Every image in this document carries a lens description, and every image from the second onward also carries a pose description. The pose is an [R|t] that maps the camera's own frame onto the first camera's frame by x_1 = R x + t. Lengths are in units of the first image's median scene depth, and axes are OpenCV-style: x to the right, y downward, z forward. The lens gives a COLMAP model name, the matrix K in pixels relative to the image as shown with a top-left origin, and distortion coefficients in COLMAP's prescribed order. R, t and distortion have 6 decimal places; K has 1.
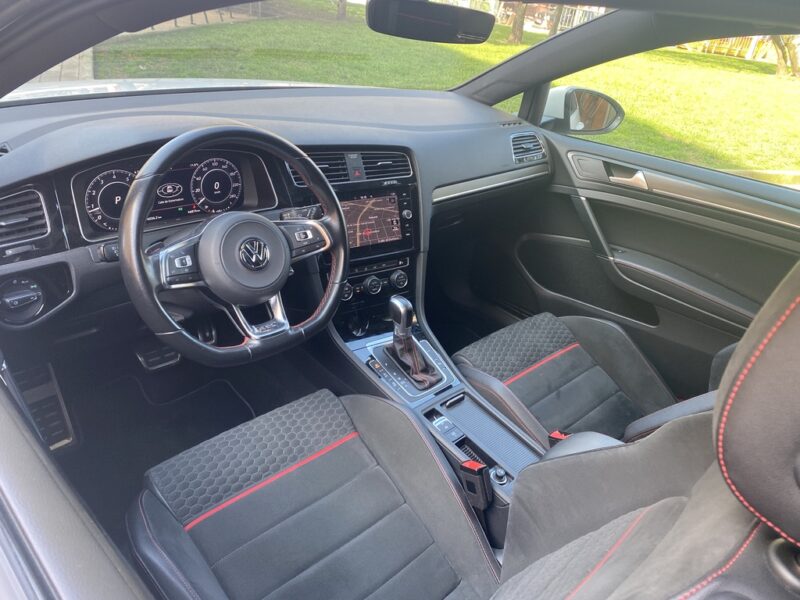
lens RADIAL K [[622.4, 0, 400.0], [0, 622.4, 300.0], [0, 0, 1]] dist [0.015118, -0.008173]
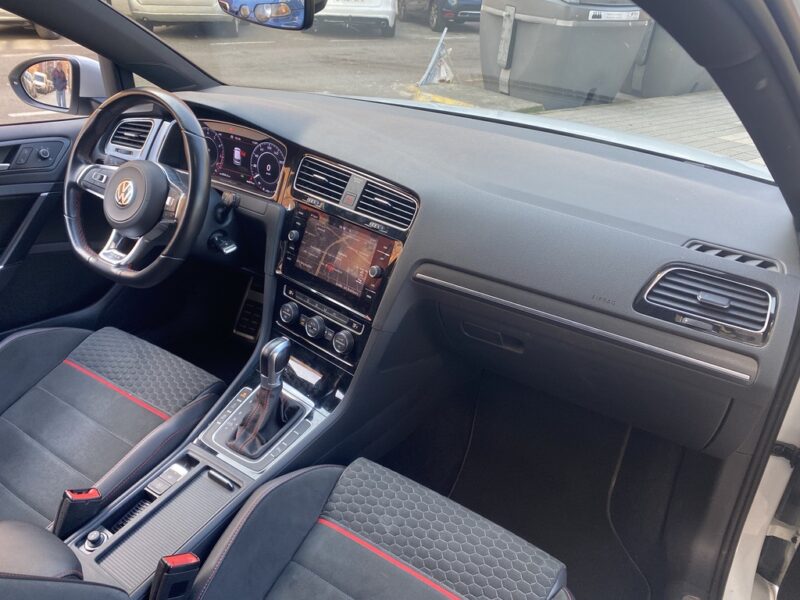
lens RADIAL K [[622.4, 0, 400.0], [0, 622.4, 300.0], [0, 0, 1]] dist [0.015118, -0.008173]
pose [[0.205849, 0.340259, -0.917524, 0.853997], [-0.497105, 0.843979, 0.201459, -0.324775], [0.842919, 0.414635, 0.342877, 0.914867]]
